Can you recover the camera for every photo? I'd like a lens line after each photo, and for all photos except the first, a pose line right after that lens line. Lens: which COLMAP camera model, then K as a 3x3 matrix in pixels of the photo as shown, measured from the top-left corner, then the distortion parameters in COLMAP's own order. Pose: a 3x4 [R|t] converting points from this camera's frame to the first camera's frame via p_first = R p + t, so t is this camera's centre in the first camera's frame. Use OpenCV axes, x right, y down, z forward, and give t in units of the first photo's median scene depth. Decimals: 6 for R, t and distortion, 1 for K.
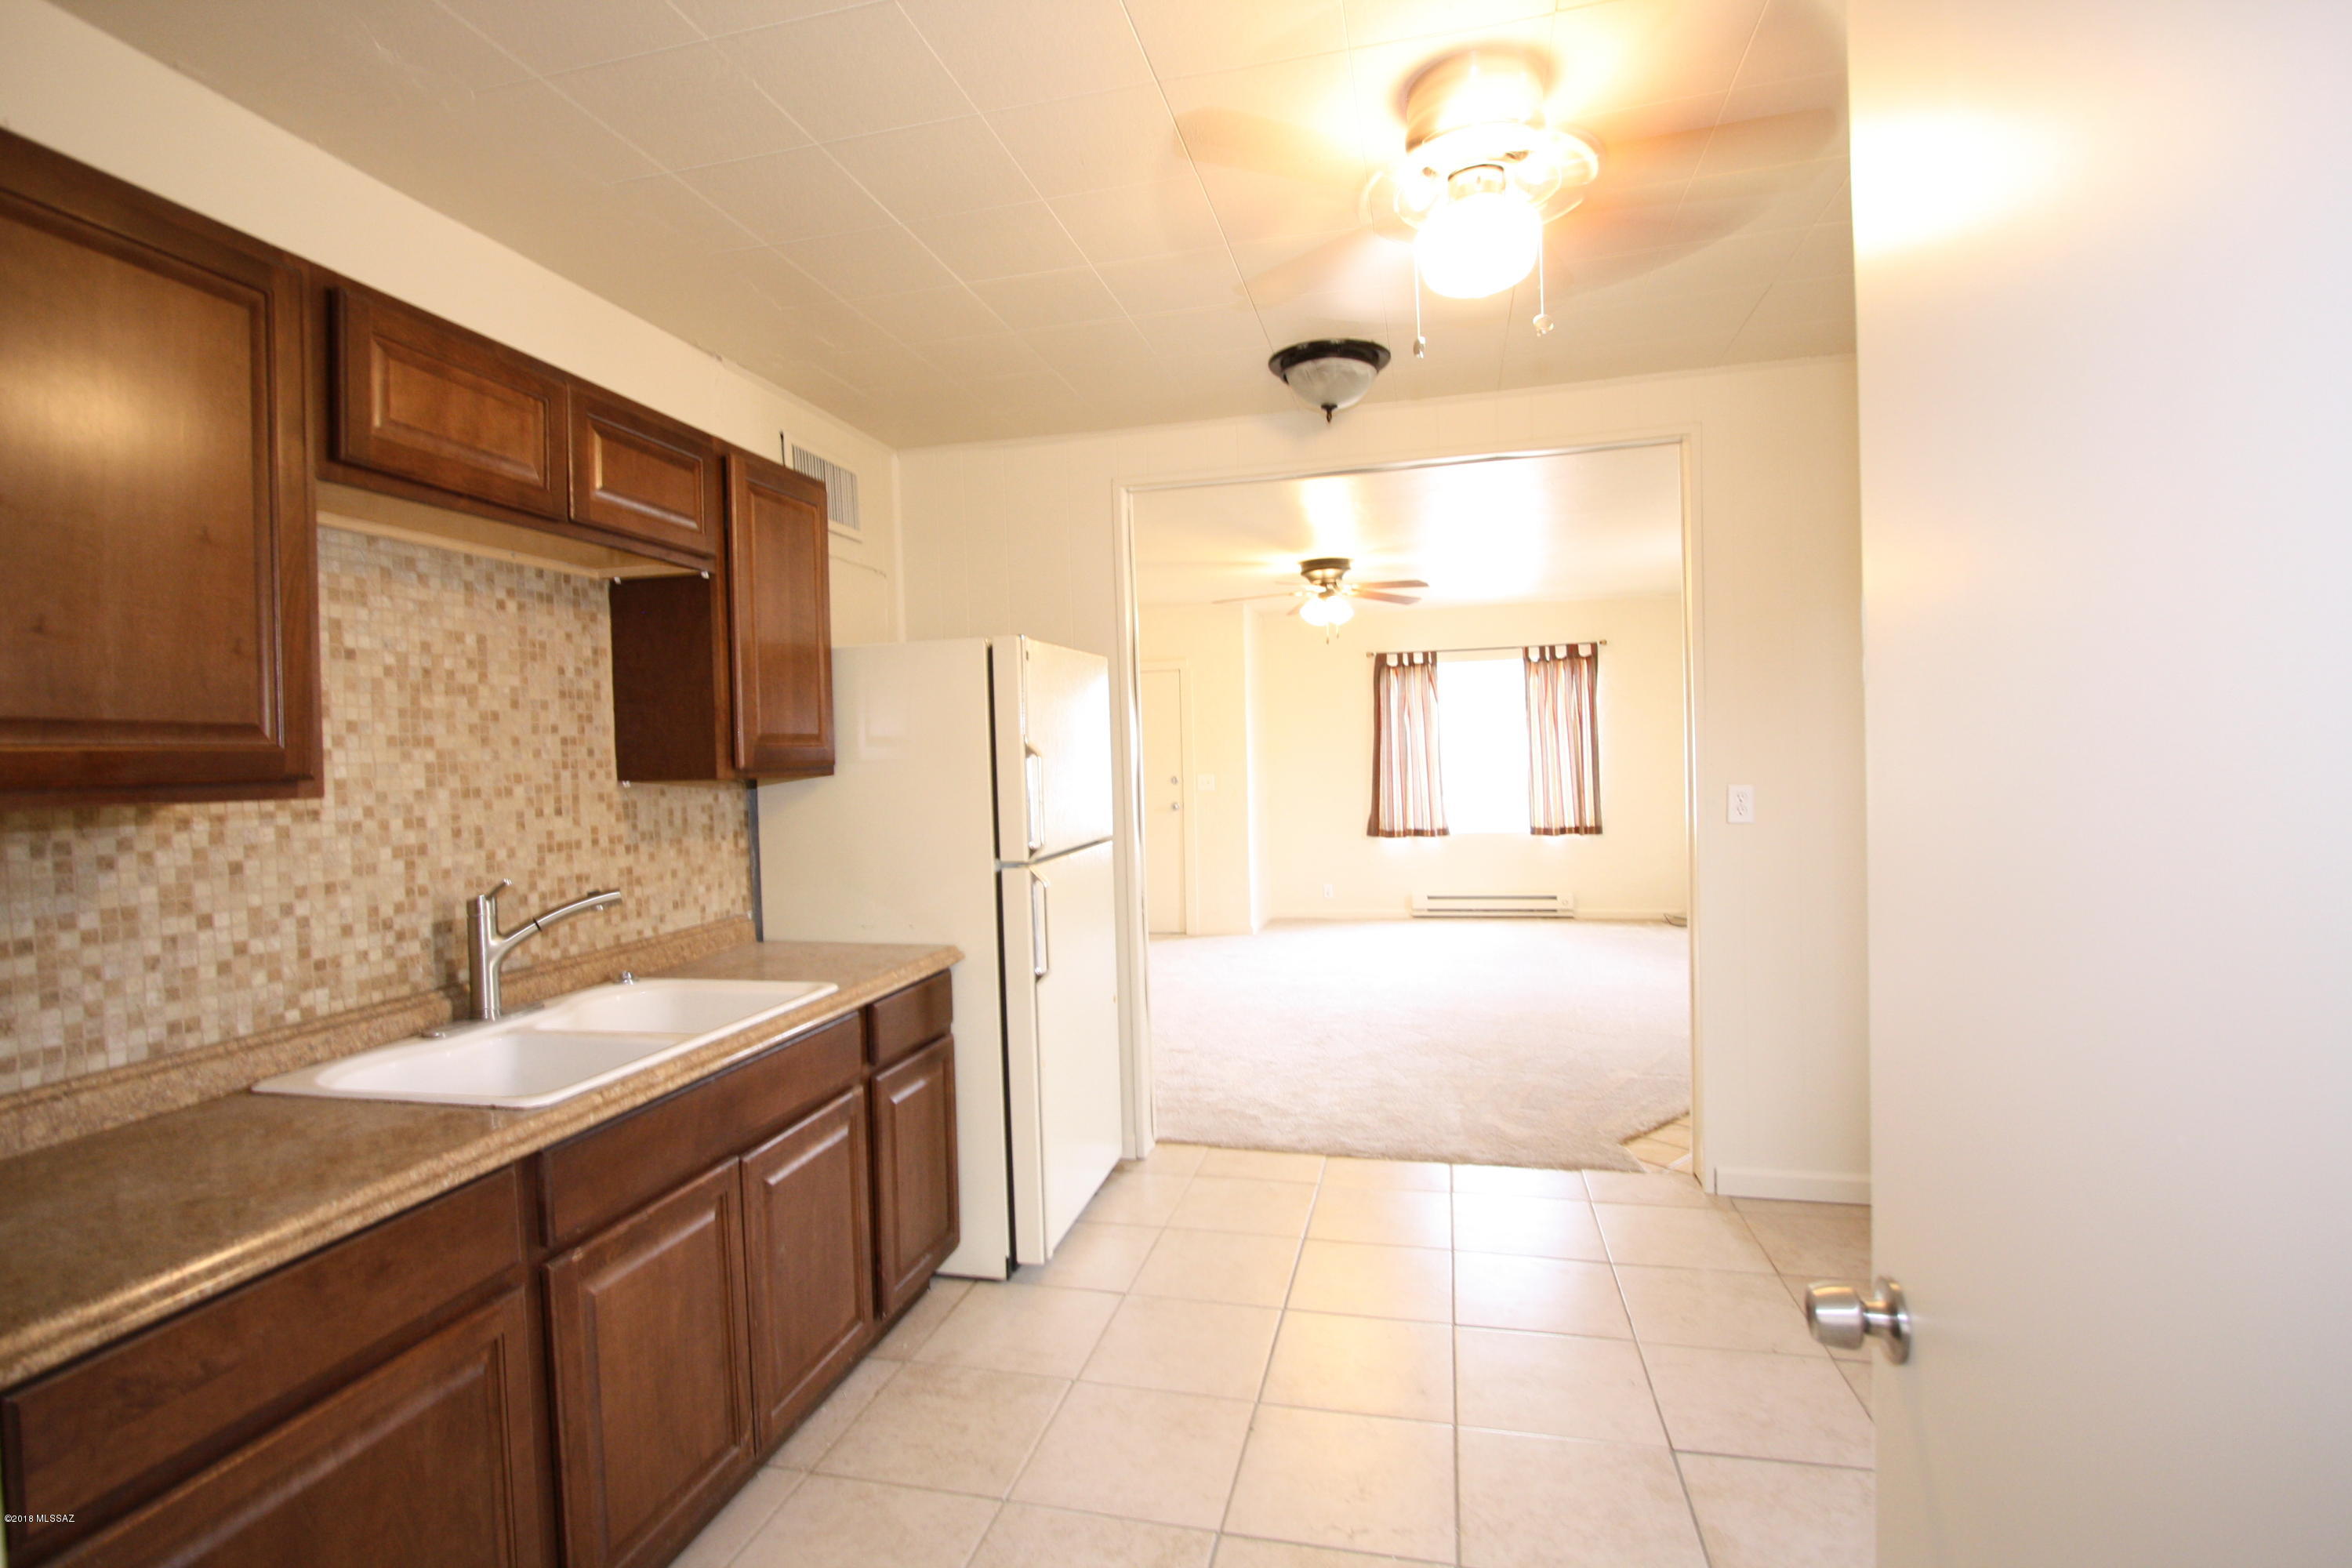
lens RADIAL K [[1108.2, 0, 1157.2], [0, 1108.2, 784.5], [0, 0, 1]] dist [-0.023134, 0.007464]
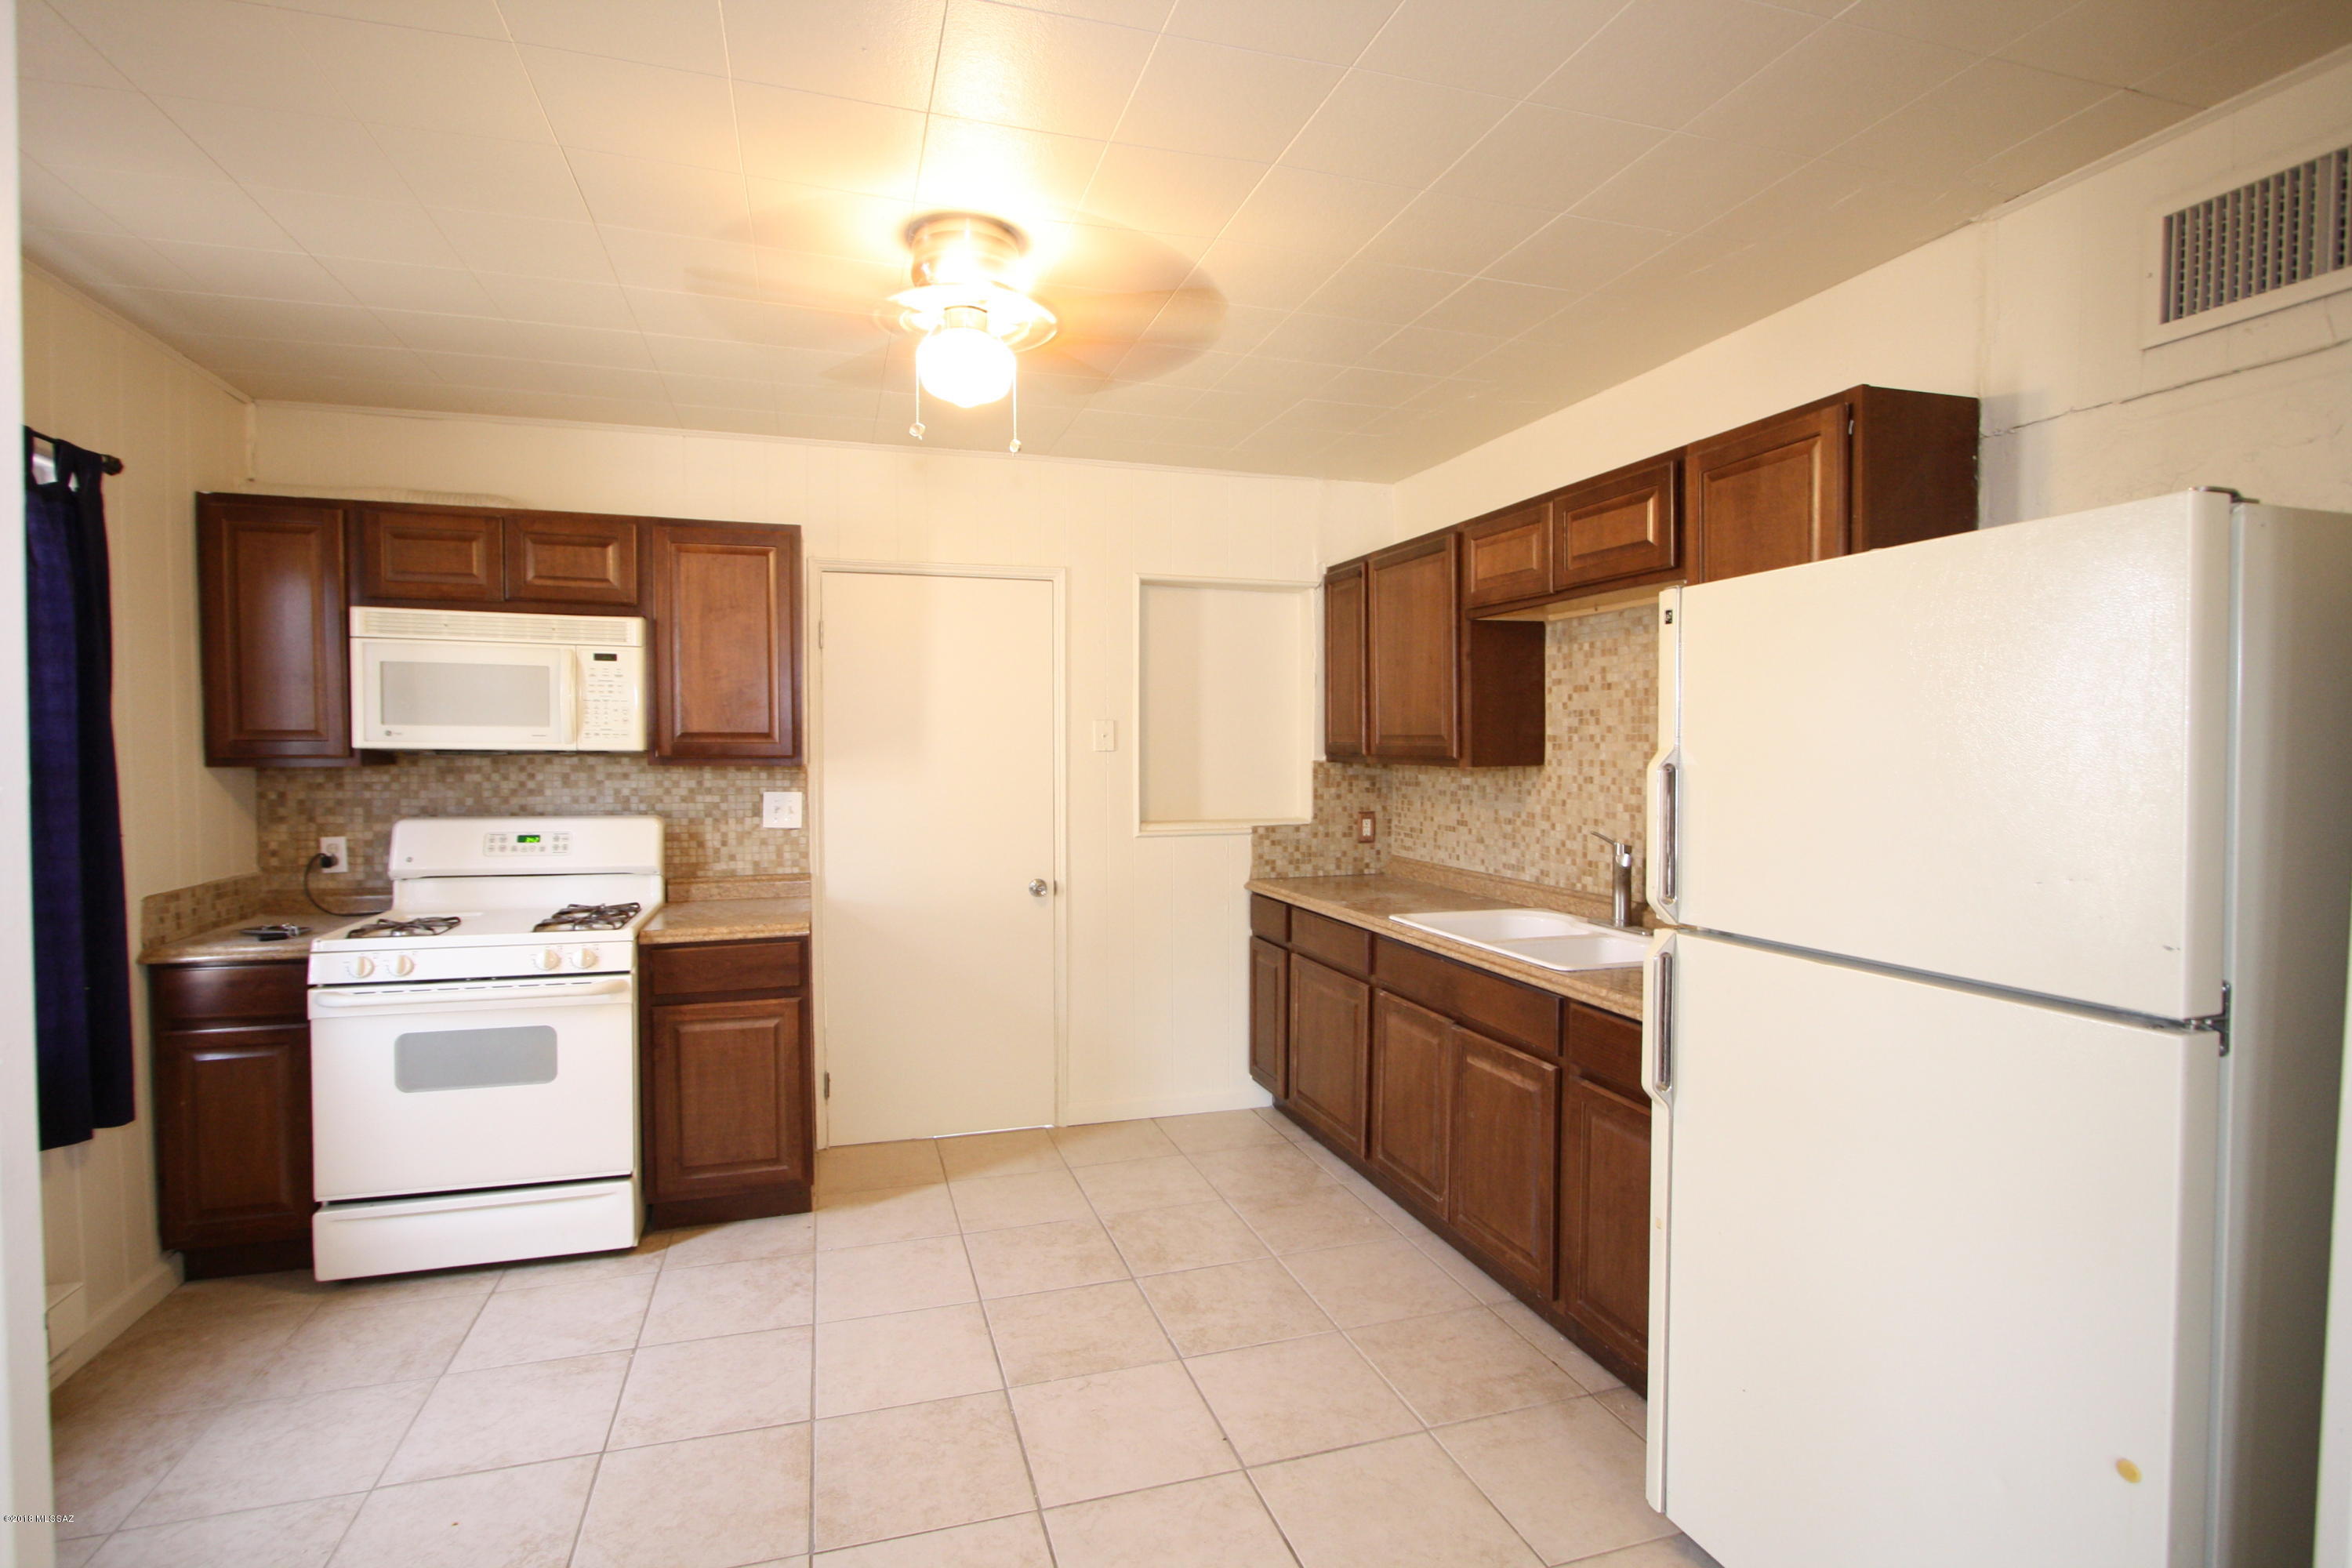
lens RADIAL K [[1108.2, 0, 1157.2], [0, 1108.2, 784.5], [0, 0, 1]] dist [-0.023134, 0.007464]
pose [[-0.854244, 0.045412, -0.517885, 0.776027], [0.008973, 0.997317, 0.072651, -0.102446], [0.519795, 0.057414, -0.852359, 2.198603]]
